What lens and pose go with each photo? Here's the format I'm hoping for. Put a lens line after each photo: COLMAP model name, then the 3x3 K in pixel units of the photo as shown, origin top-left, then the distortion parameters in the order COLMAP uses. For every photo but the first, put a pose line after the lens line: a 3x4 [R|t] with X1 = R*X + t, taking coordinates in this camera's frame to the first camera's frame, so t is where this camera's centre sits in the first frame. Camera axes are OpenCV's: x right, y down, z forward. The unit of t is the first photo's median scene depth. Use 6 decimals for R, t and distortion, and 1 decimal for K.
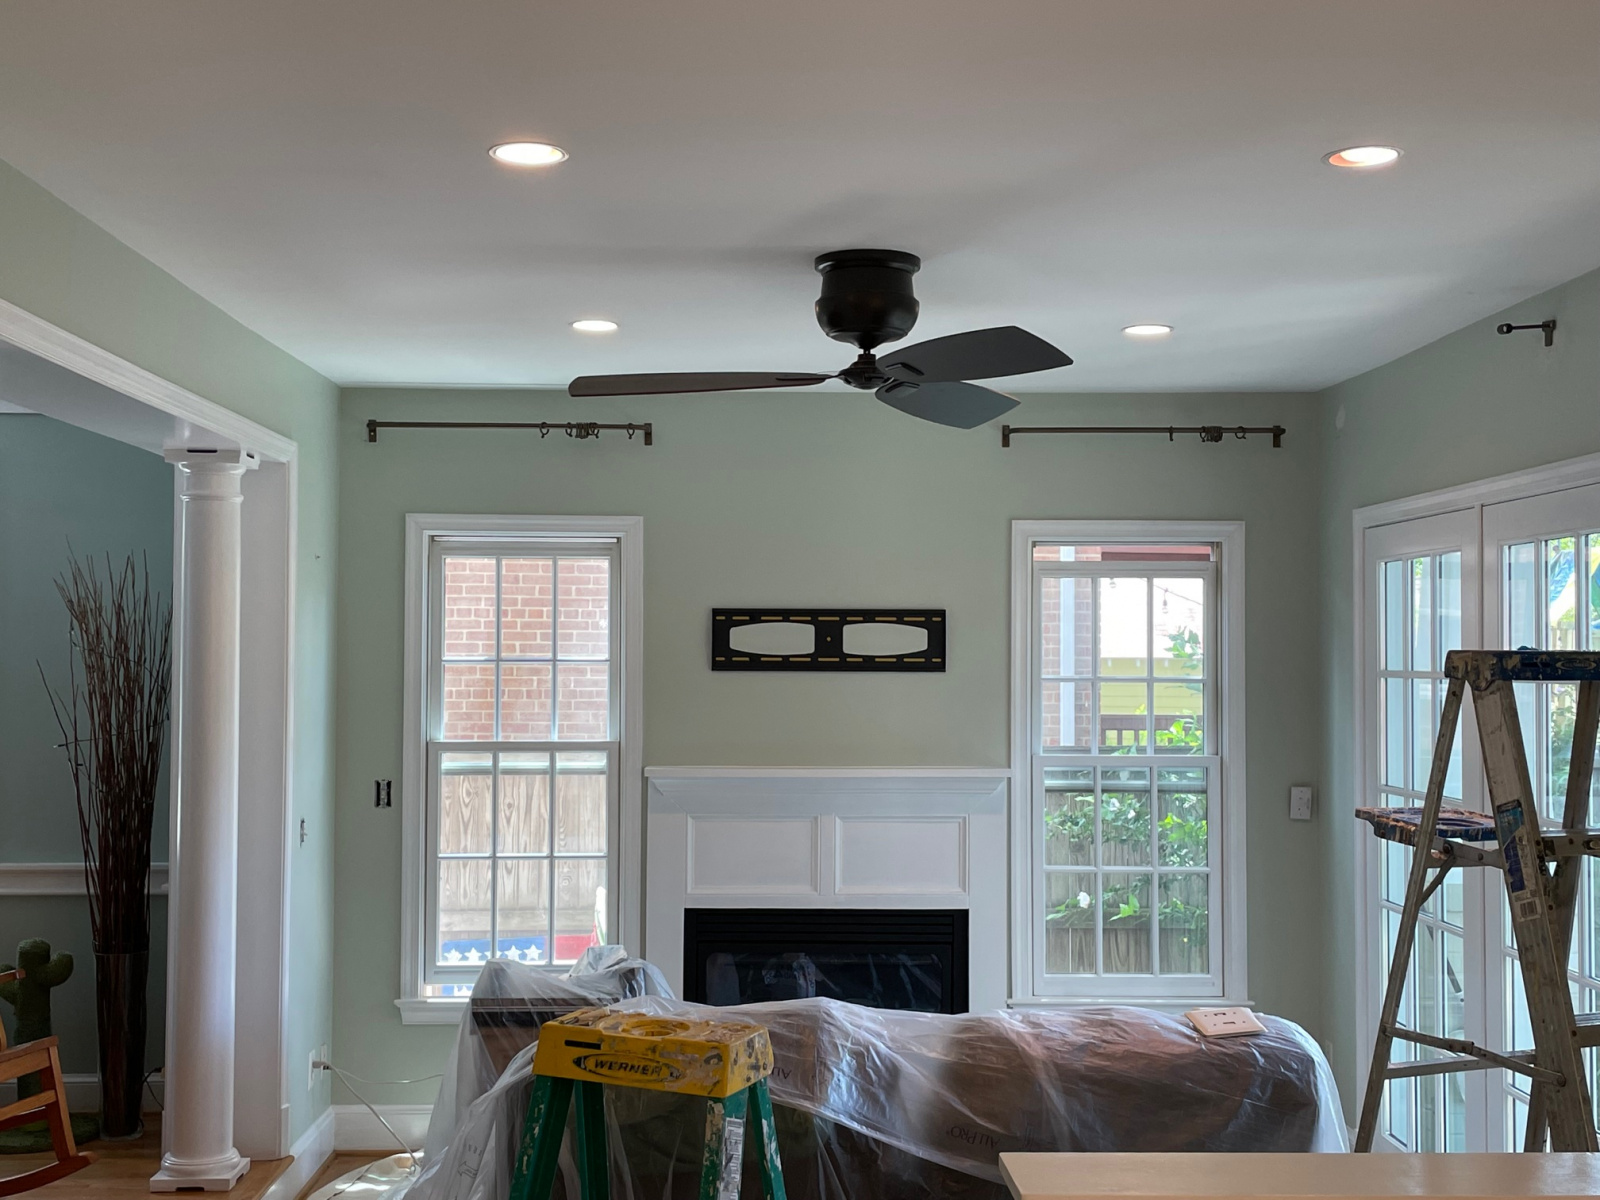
lens RADIAL K [[1869.0, 0, 800.0], [0, 1869.0, 600.0], [0, 0, 1]] dist [0.016283, 0.003550]
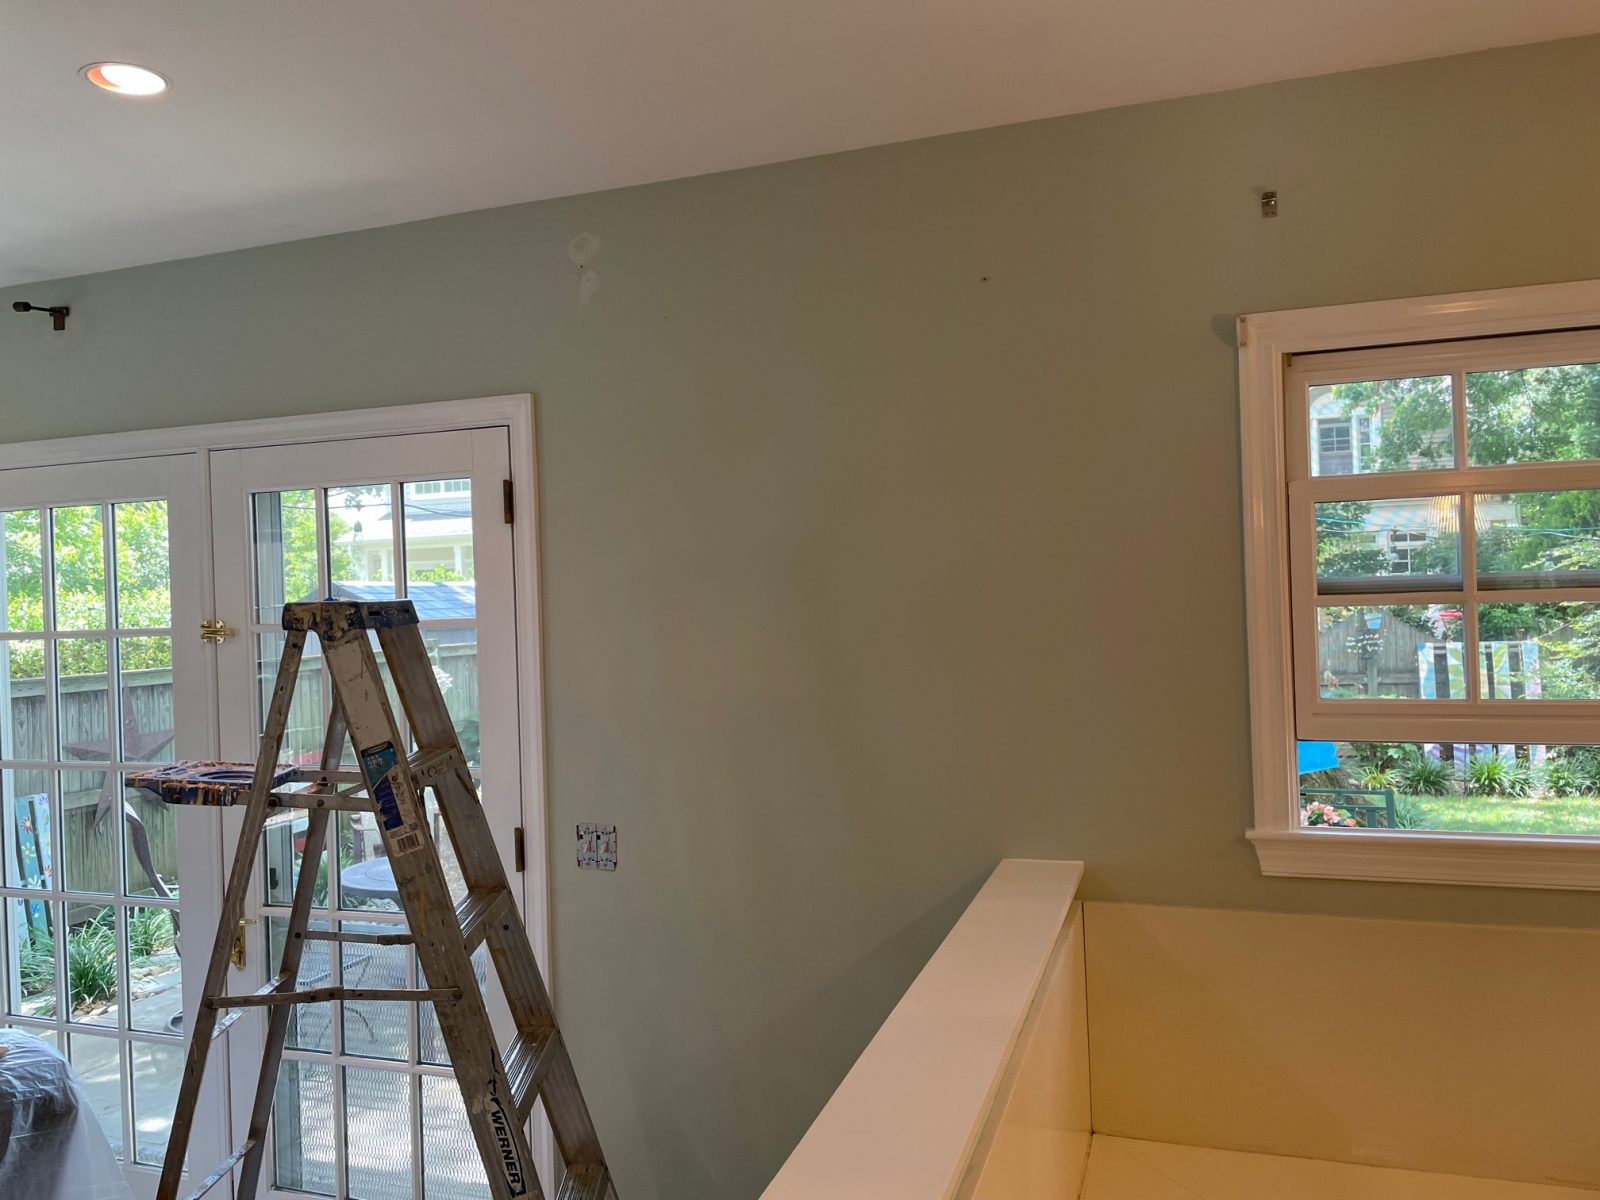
lens RADIAL K [[1224.2, 0, 800.0], [0, 1224.2, 600.0], [0, 0, 1]] dist [0.047073, -0.056164]
pose [[0.368257, -0.015711, 0.929591, -0.167985], [0.004539, 0.999876, 0.015101, 0.017594], [-0.929713, -0.001342, 0.368282, 0.519739]]
